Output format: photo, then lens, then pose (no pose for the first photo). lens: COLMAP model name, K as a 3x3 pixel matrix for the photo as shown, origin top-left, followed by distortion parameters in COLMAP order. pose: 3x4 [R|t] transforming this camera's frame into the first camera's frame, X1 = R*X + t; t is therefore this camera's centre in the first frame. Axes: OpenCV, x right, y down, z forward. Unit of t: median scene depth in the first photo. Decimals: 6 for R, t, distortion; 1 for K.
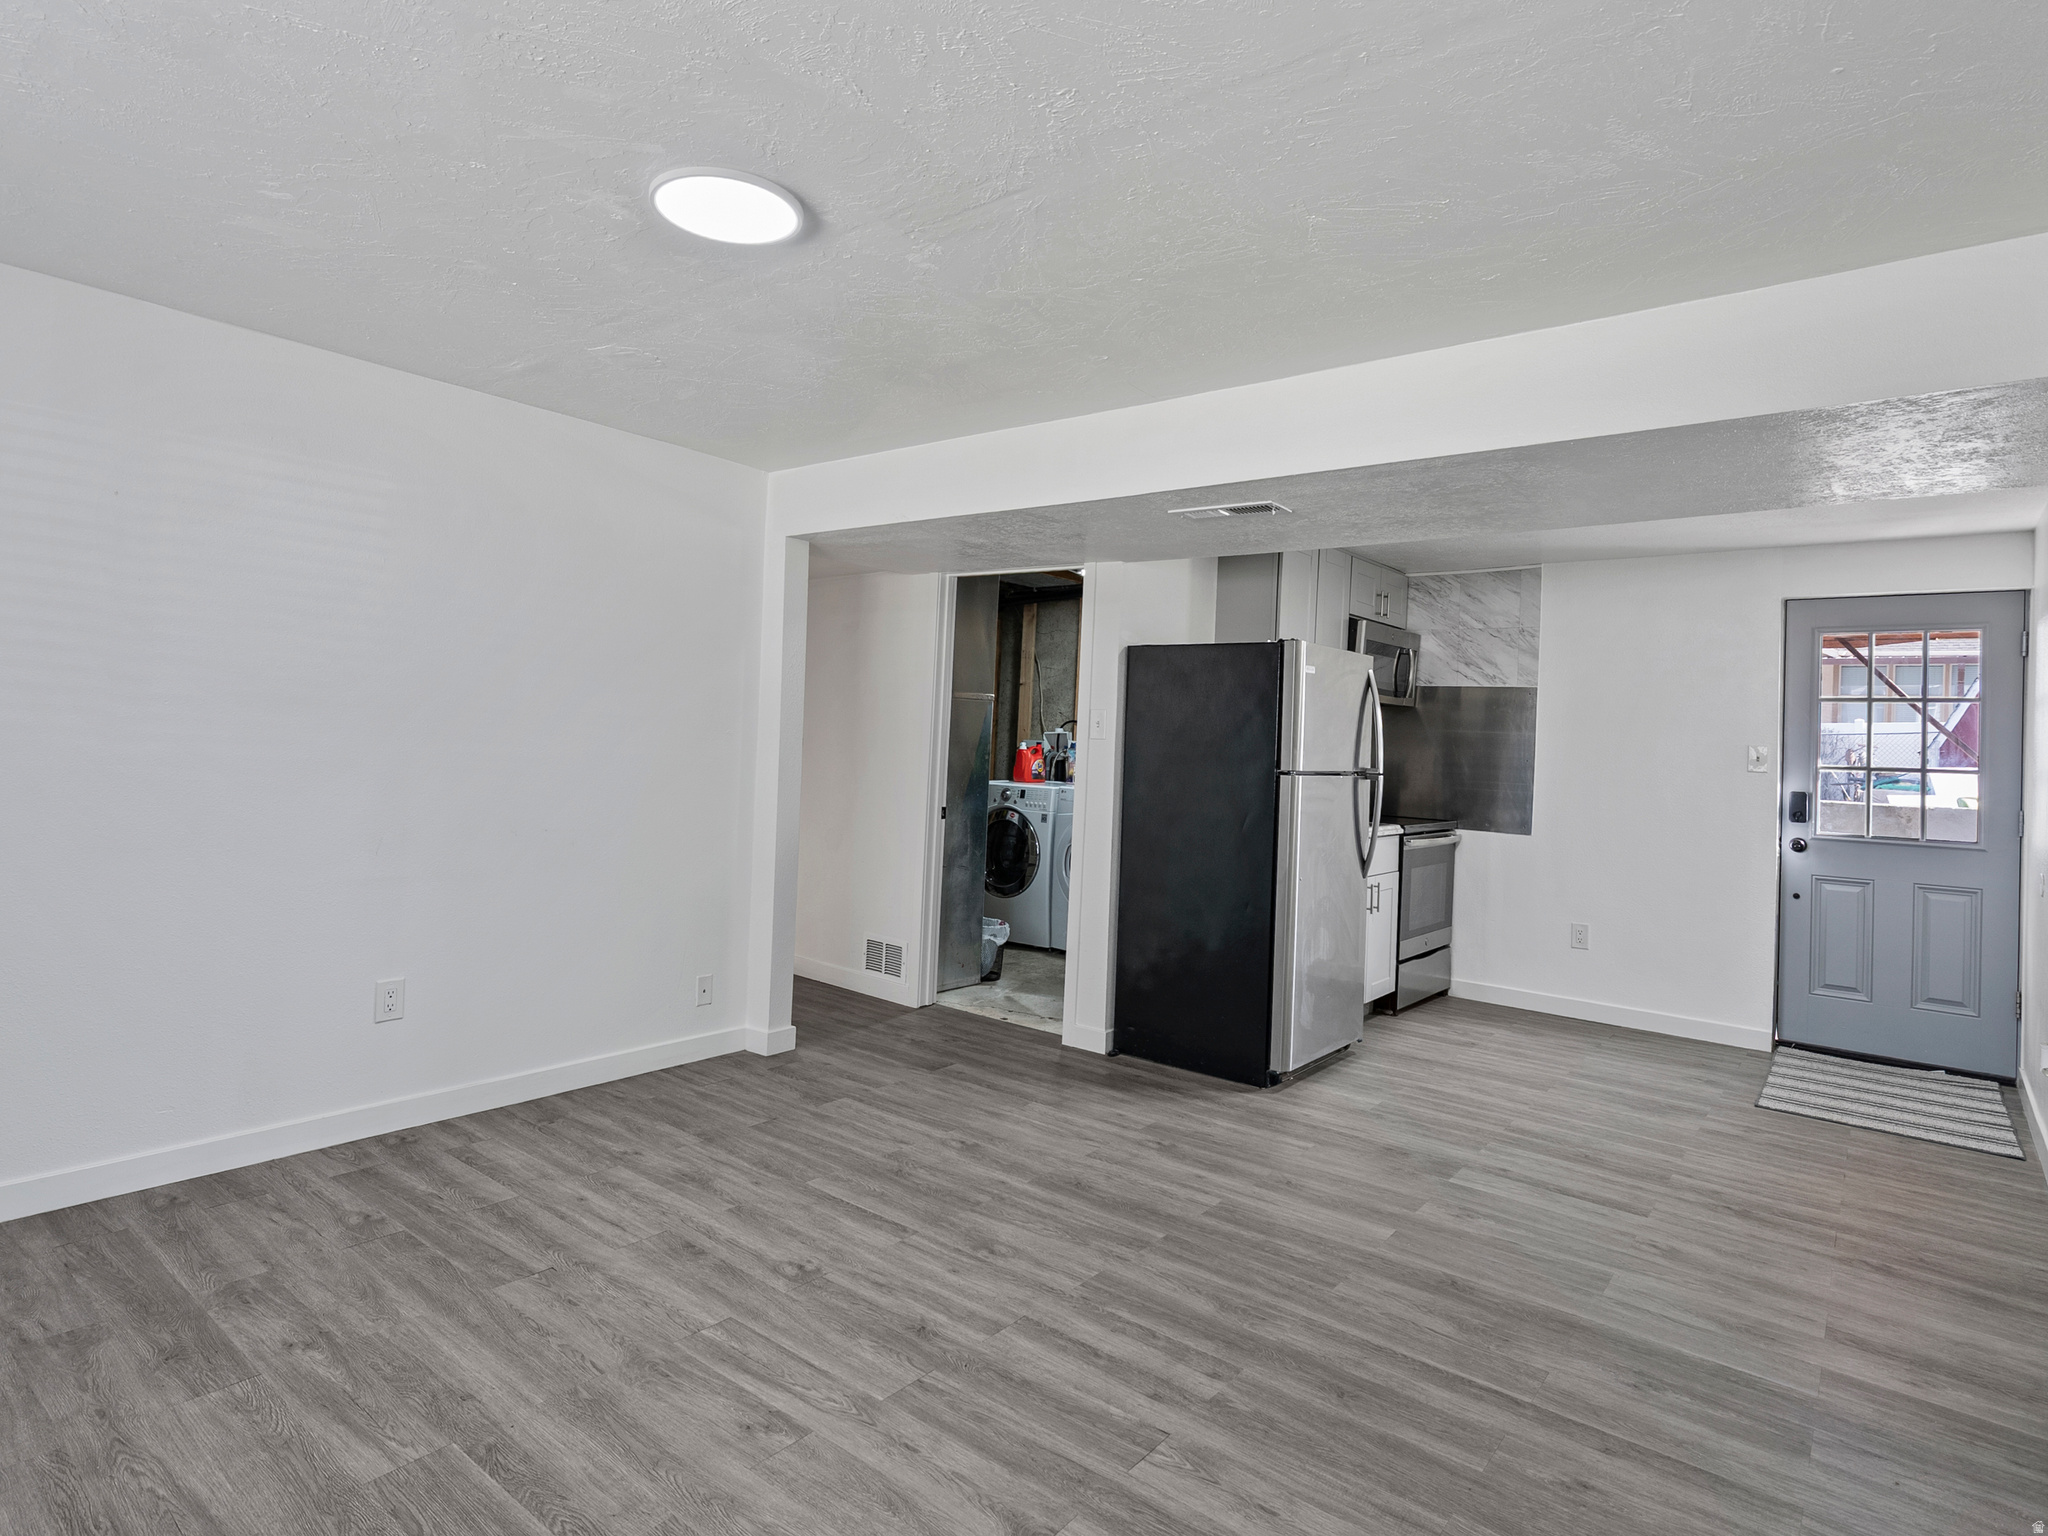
lens RADIAL K [[1101.0, 0, 1018.7], [0, 1101.0, 731.9], [0, 0, 1]] dist [0.002618, 0.000460]
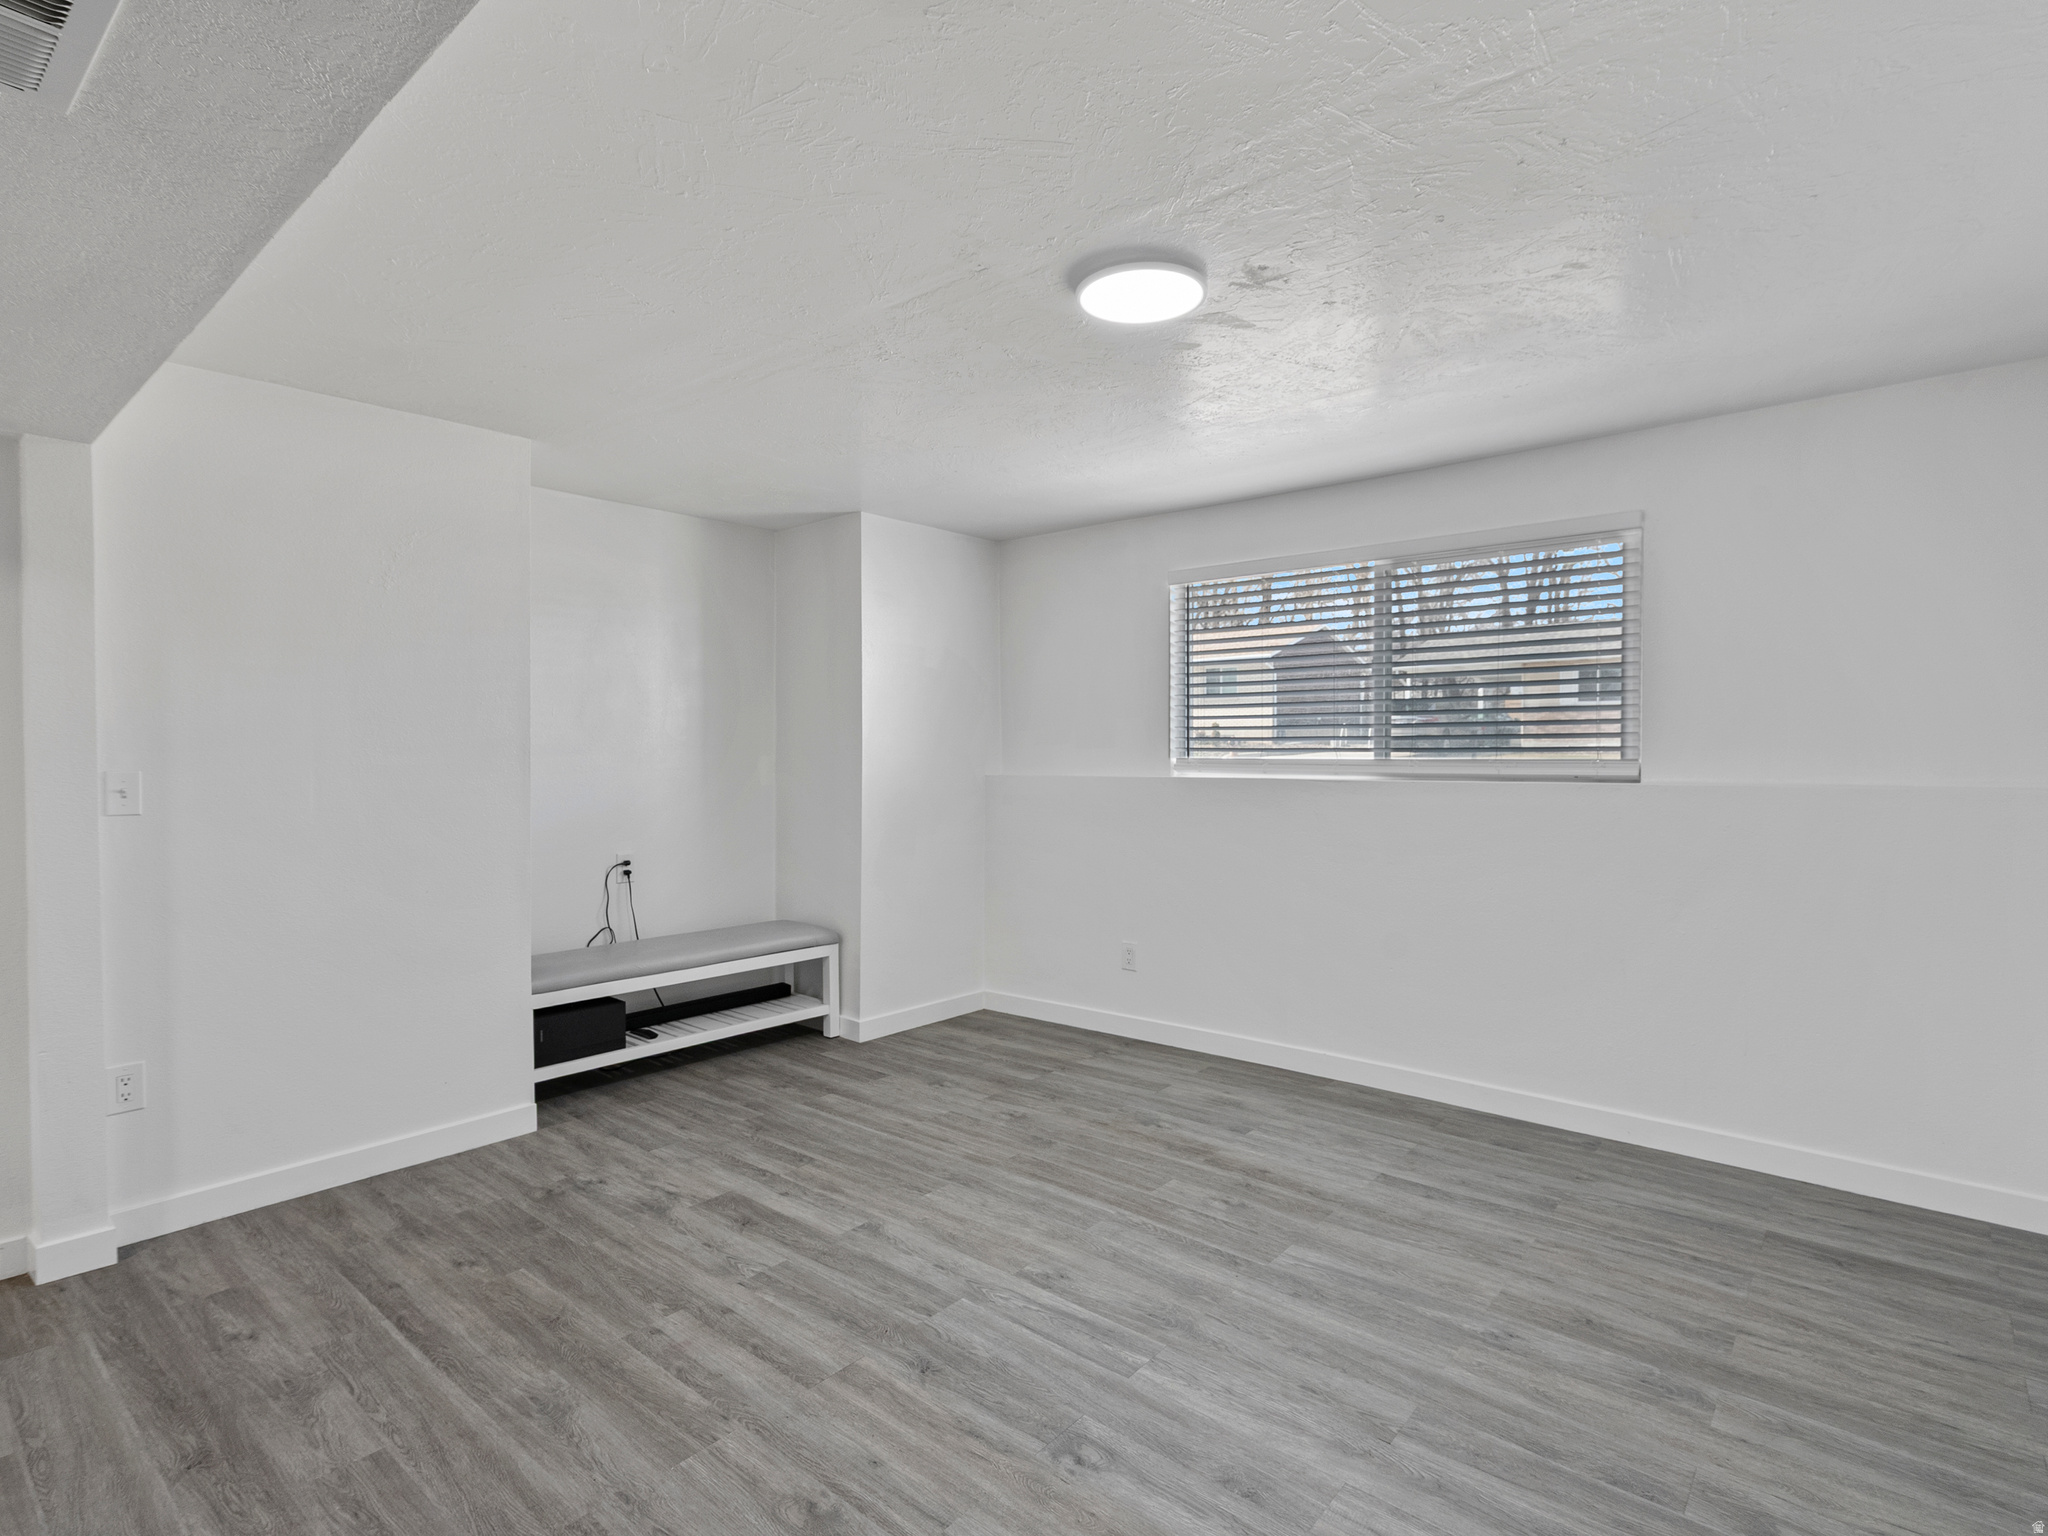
lens RADIAL K [[1057.1, 0, 1031.6], [0, 1057.1, 757.4], [0, 0, 1]] dist [-0.001797, -0.000456]
pose [[-0.998857, -0.040008, 0.026152, -0.166821], [-0.039913, 0.999195, 0.004128, 0.004628], [-0.026296, 0.003079, -0.999649, 1.740261]]
